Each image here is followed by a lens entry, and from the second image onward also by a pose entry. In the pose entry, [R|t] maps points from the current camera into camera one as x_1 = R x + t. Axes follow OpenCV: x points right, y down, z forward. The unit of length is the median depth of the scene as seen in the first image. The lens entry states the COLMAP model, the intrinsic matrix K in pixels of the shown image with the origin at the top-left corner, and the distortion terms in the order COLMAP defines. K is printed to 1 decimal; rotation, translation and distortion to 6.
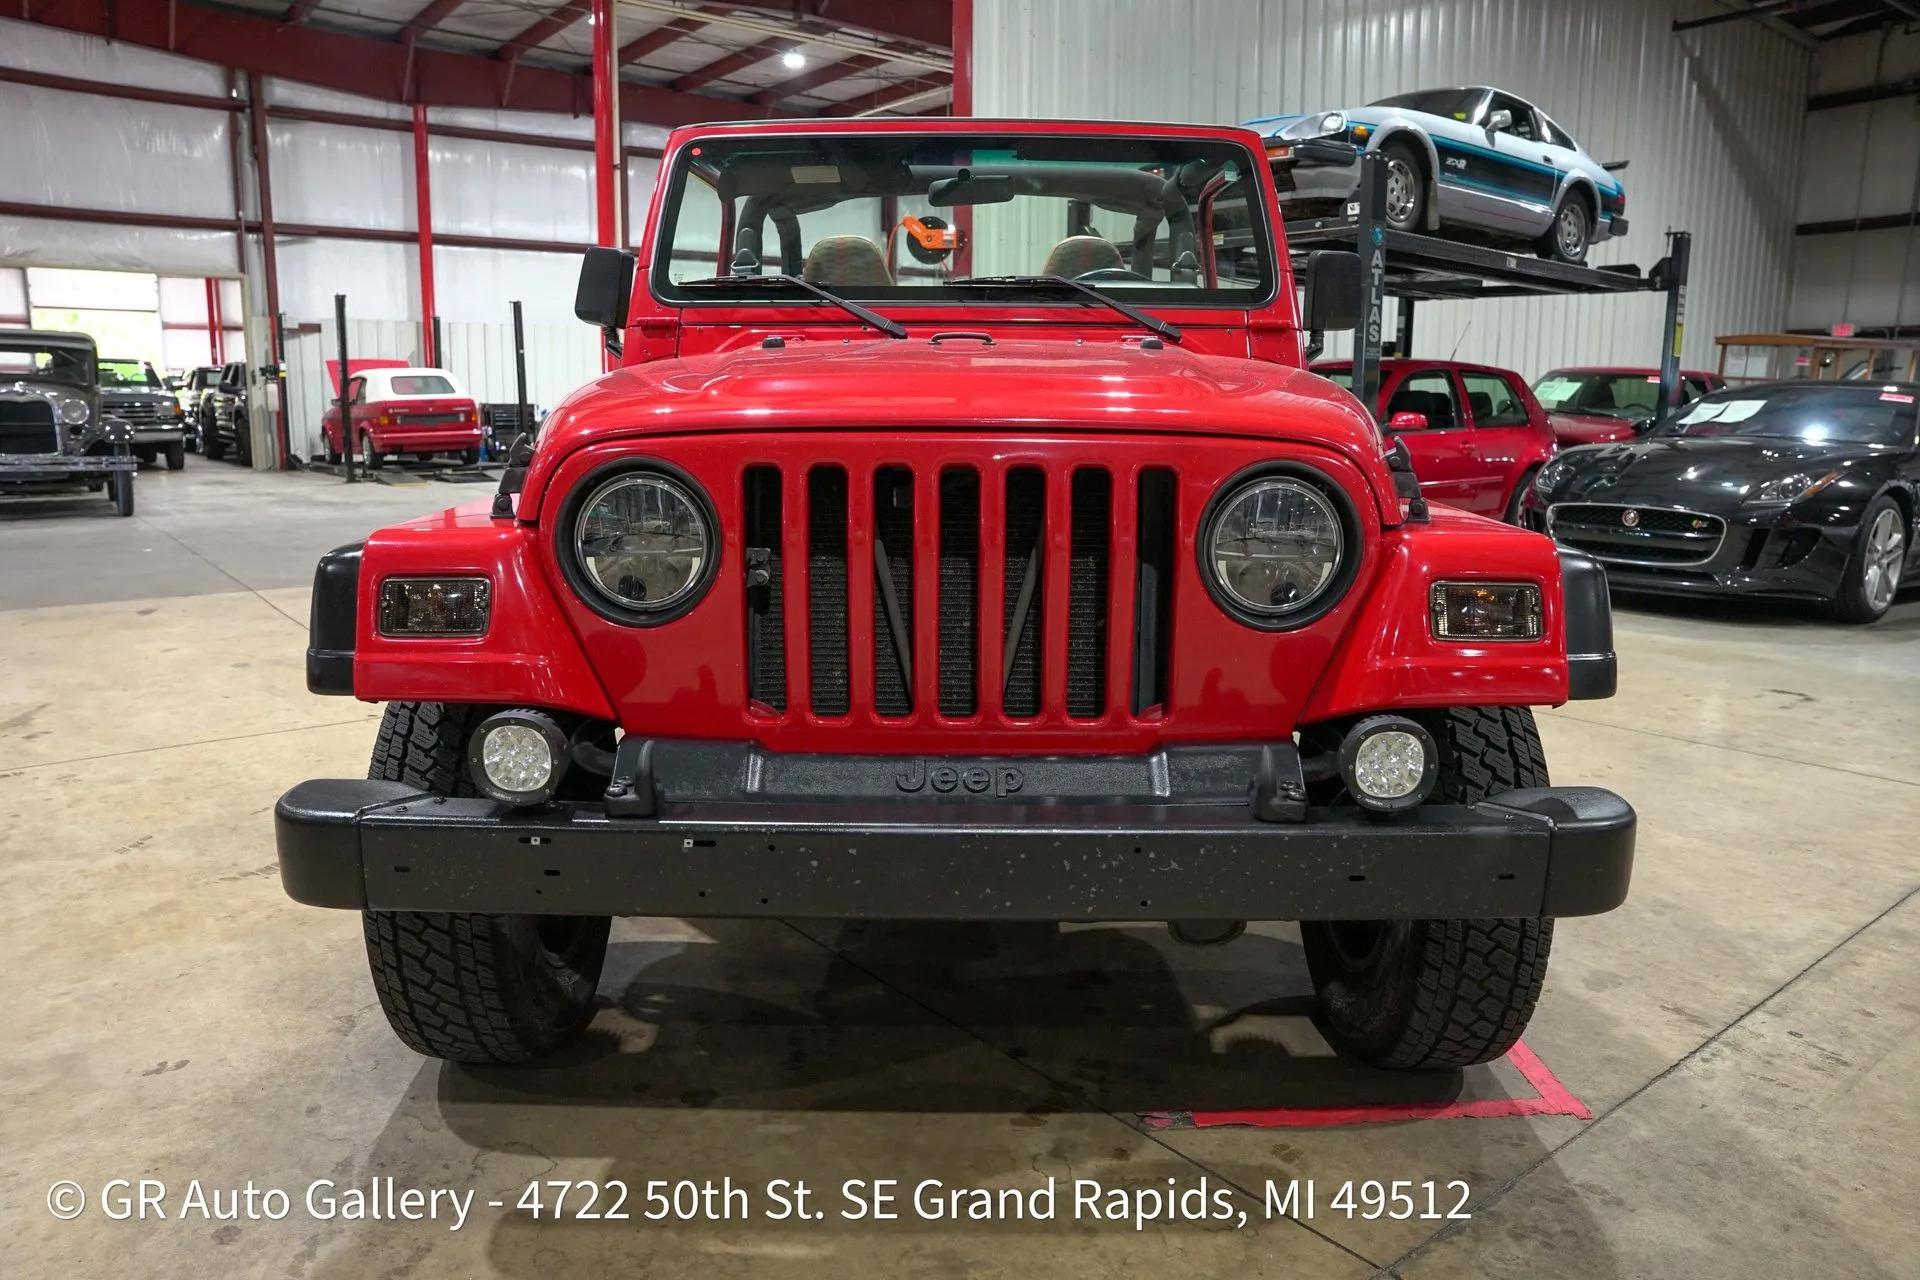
lens RADIAL K [[1315.7, 0, 960.0], [0, 1315.7, 640.0], [0, 0, 1]] dist [-0.147341, 0.118052]
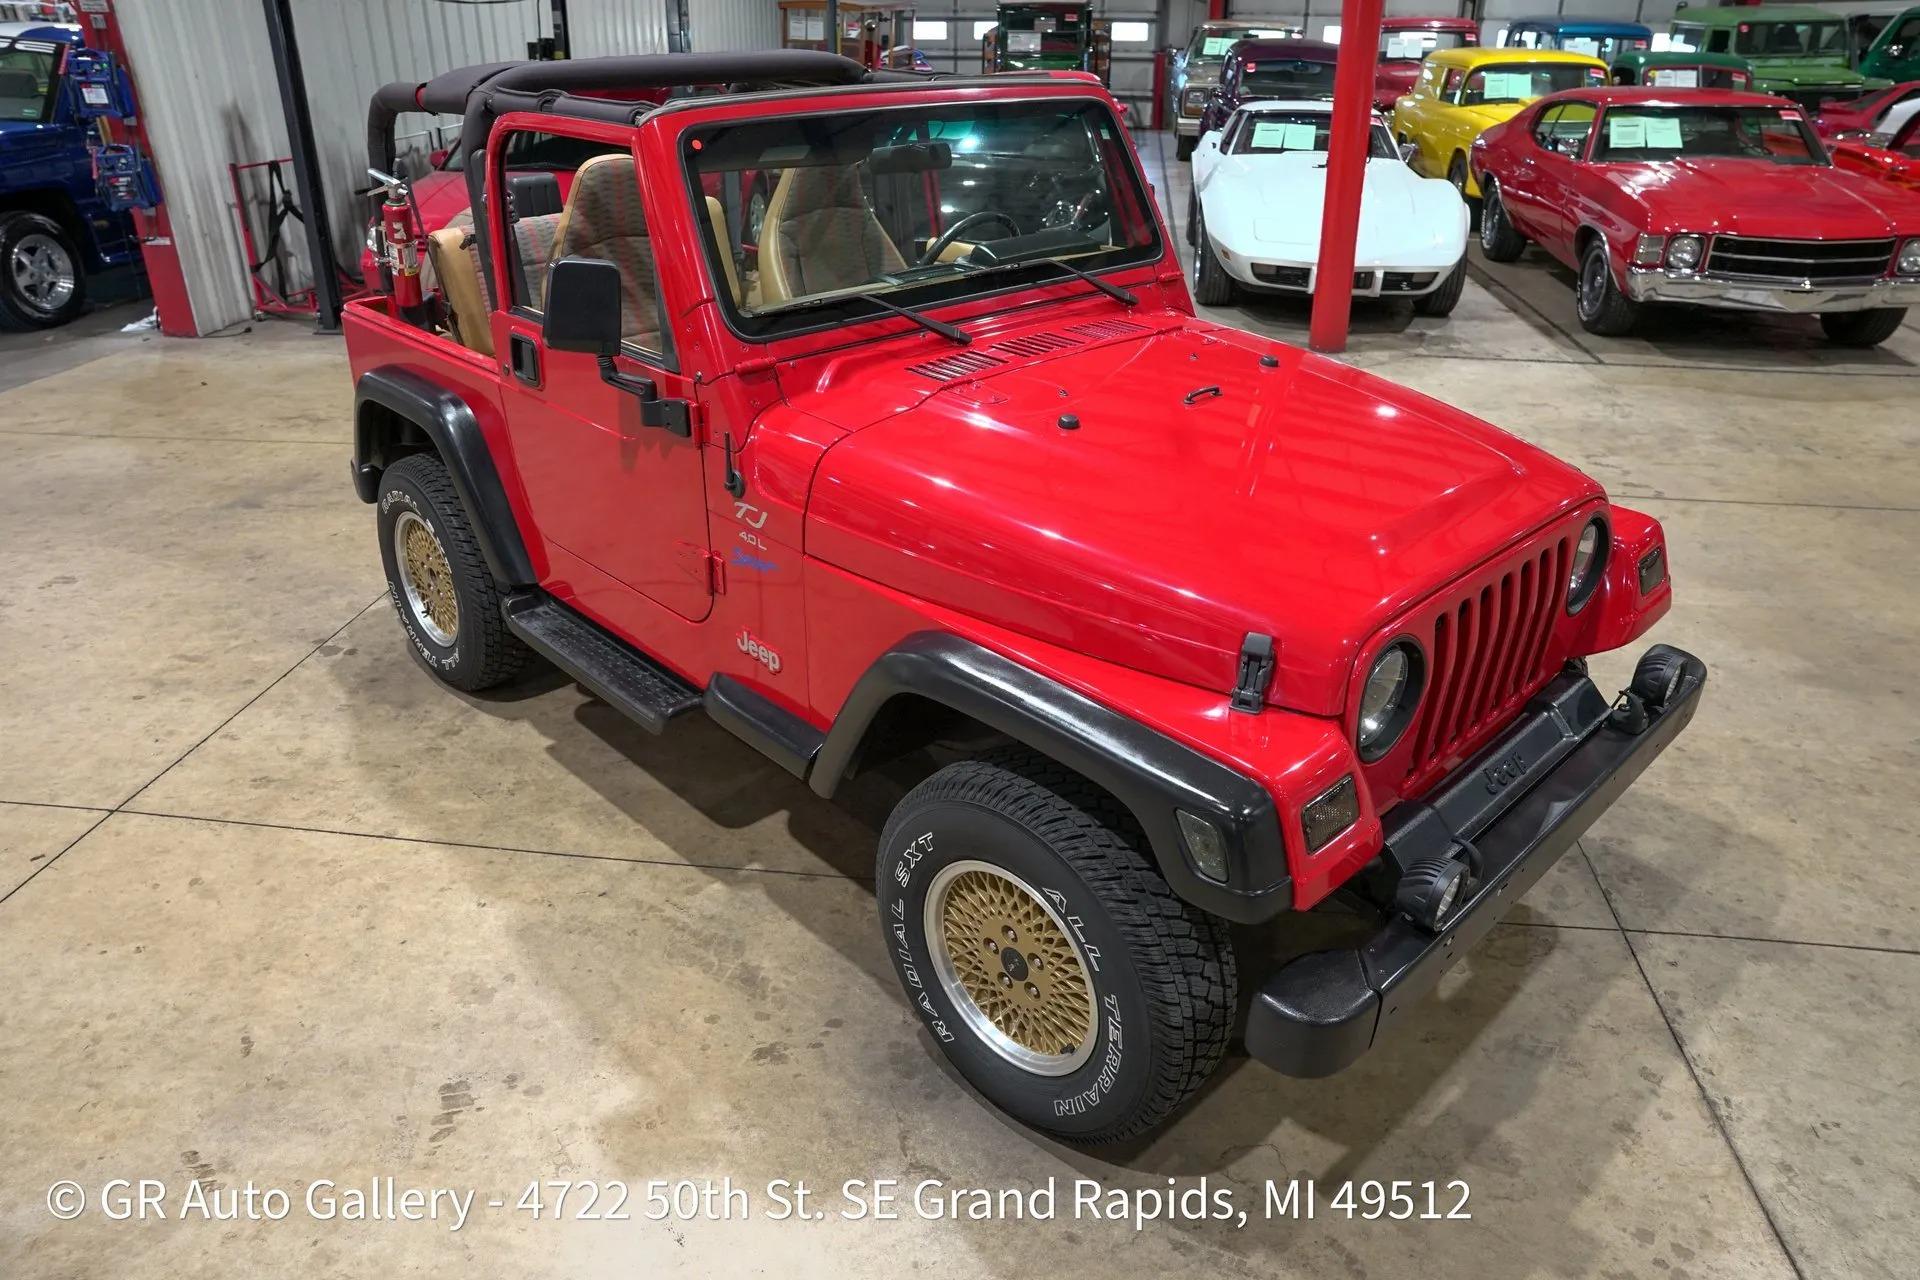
lens RADIAL K [[1315.7, 0, 960.0], [0, 1315.7, 640.0], [0, 0, 1]] dist [-0.147341, 0.118052]
pose [[0.712224, -0.312277, 0.628665, -0.224223], [0.124706, 0.937639, 0.324473, -0.100761], [-0.690786, -0.152699, 0.706751, 0.069432]]
